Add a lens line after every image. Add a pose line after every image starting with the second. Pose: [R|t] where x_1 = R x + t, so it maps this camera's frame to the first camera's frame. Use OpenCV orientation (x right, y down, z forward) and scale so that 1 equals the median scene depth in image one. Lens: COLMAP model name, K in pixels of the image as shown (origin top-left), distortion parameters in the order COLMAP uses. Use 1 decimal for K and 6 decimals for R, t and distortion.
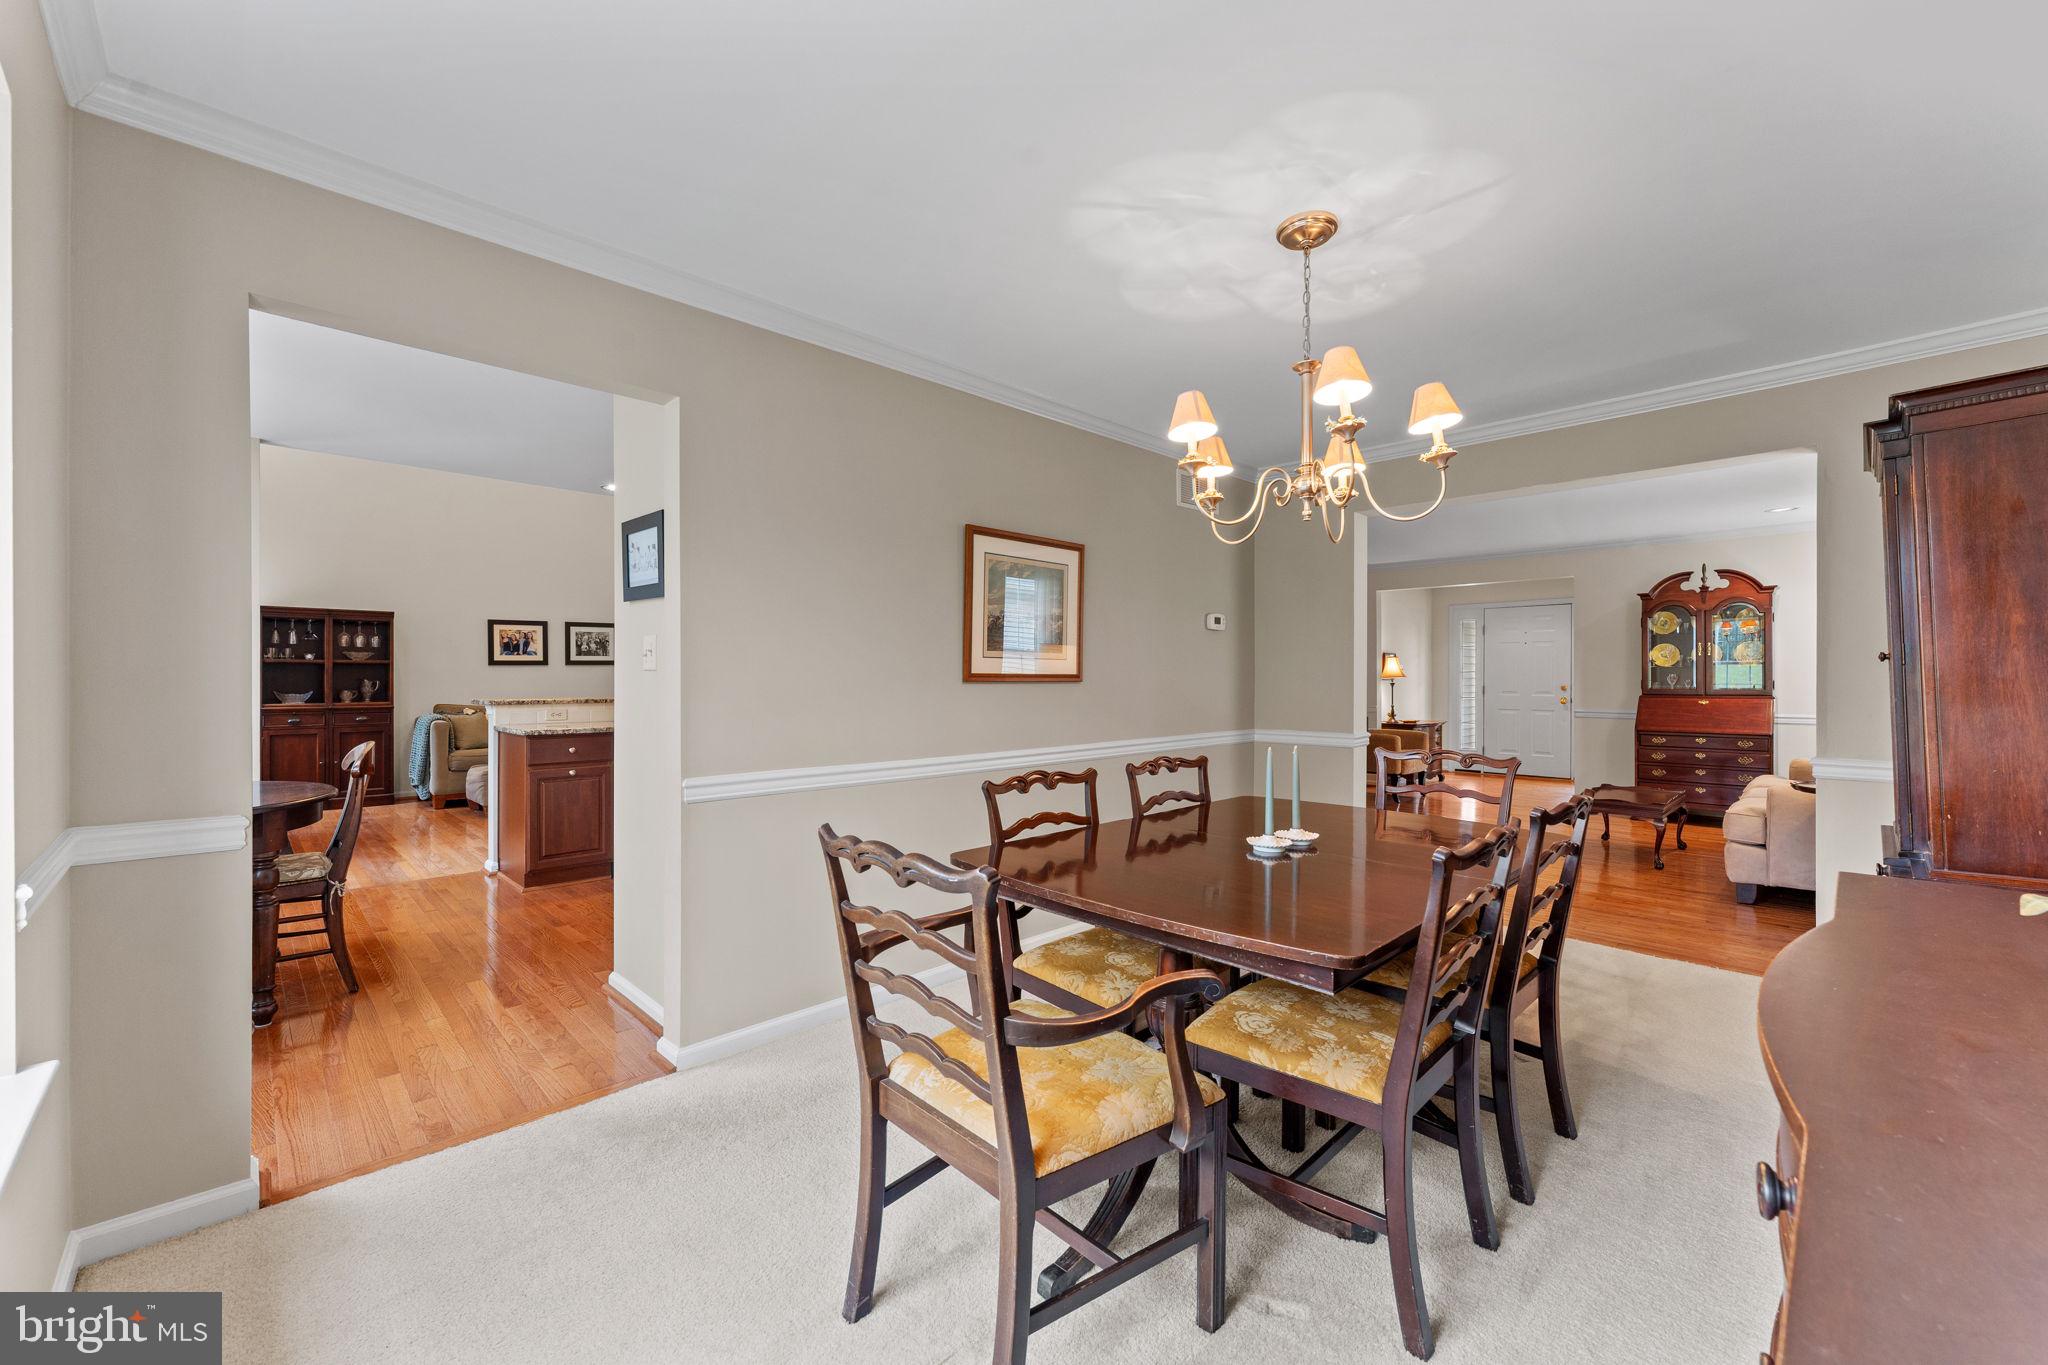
lens RADIAL K [[813.1, 0, 1025.9], [0, 813.1, 679.9], [0, 0, 1]] dist [-0.001284, -0.000310]
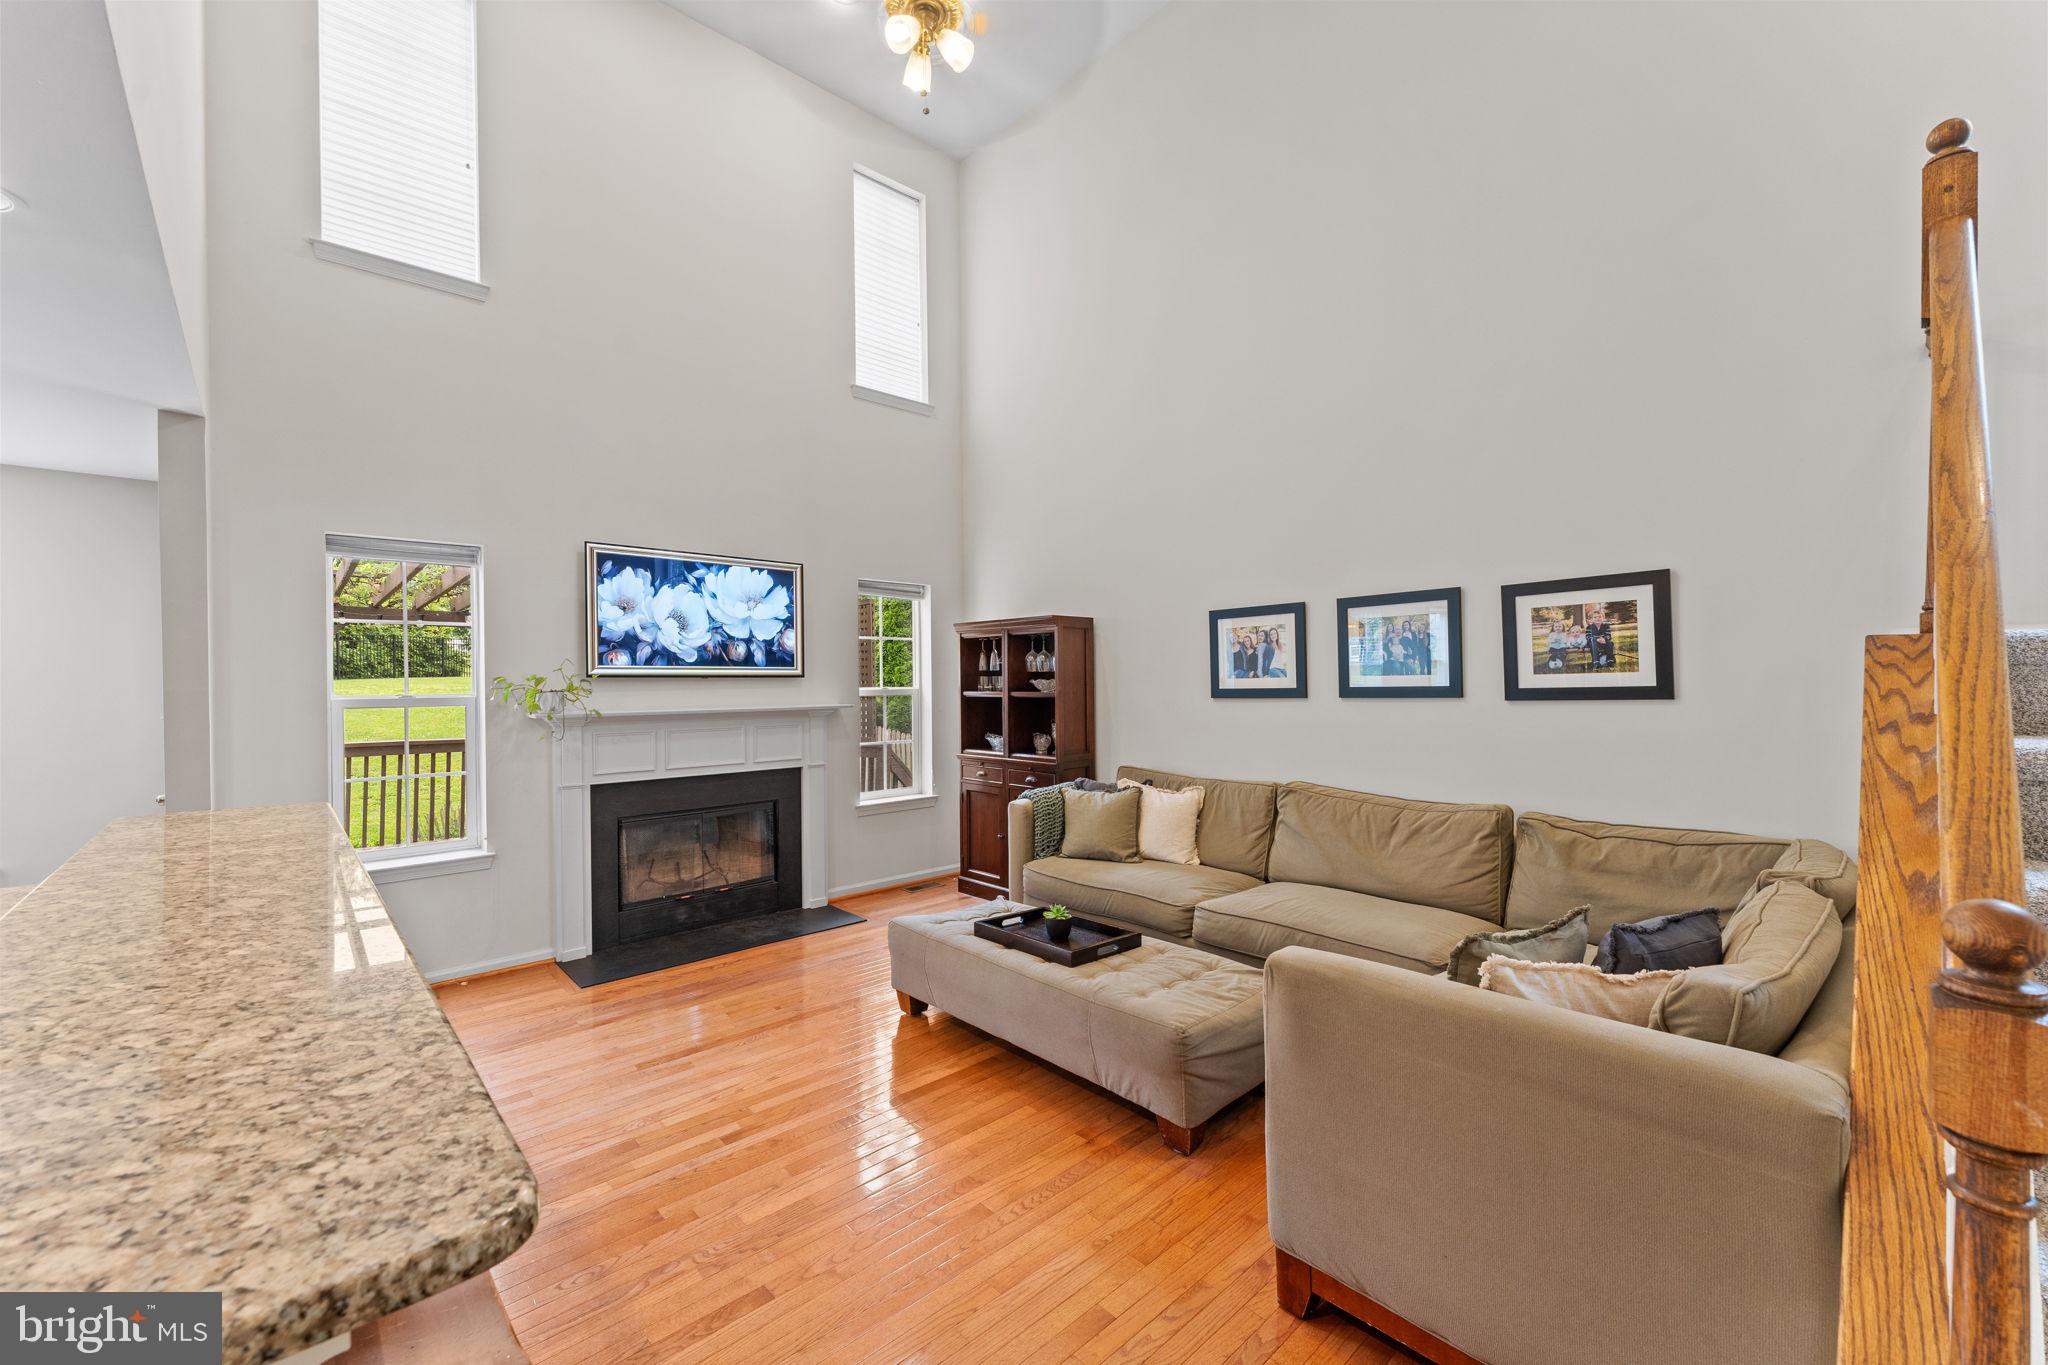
lens RADIAL K [[813.1, 0, 1020.8], [0, 813.1, 683.7], [0, 0, 1]] dist [-0.001284, -0.000310]
pose [[-0.028174, 0.003667, -0.999596, -0.147504], [0.004462, 0.999984, 0.003543, -0.033051], [0.999593, -0.004361, -0.028190, 0.990076]]
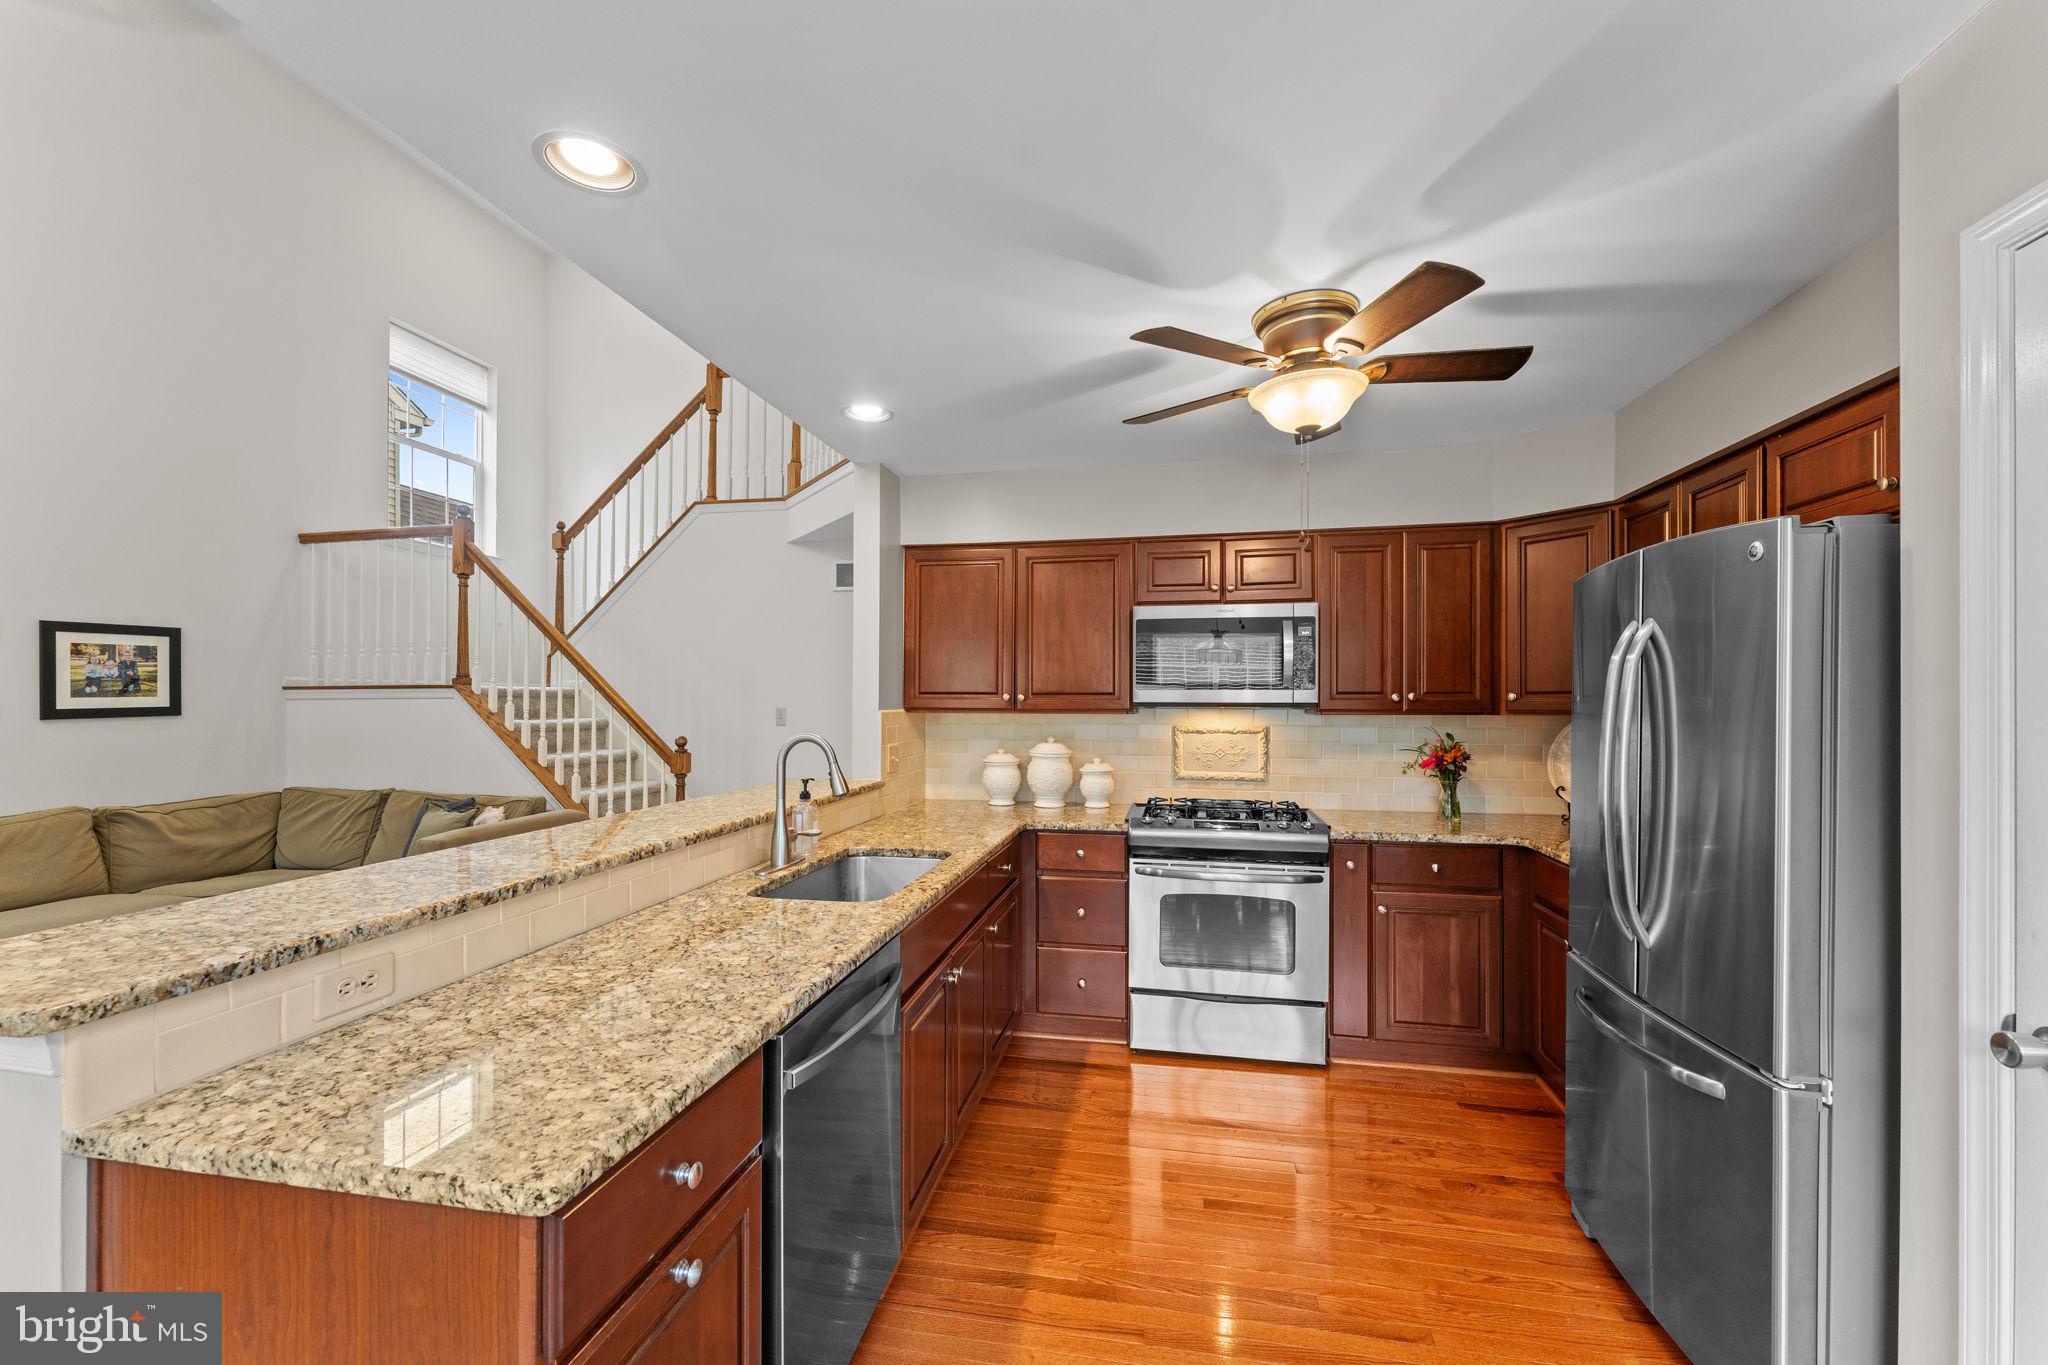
lens RADIAL K [[813.1, 0, 1015.9], [0, 813.1, 696.9], [0, 0, 1]] dist [-0.001284, -0.000310]
pose [[0.827157, 0.000444, 0.561971, -0.377924], [0.003677, 0.999974, -0.006202, -0.030271], [-0.561959, 0.007196, 0.827134, 0.475183]]
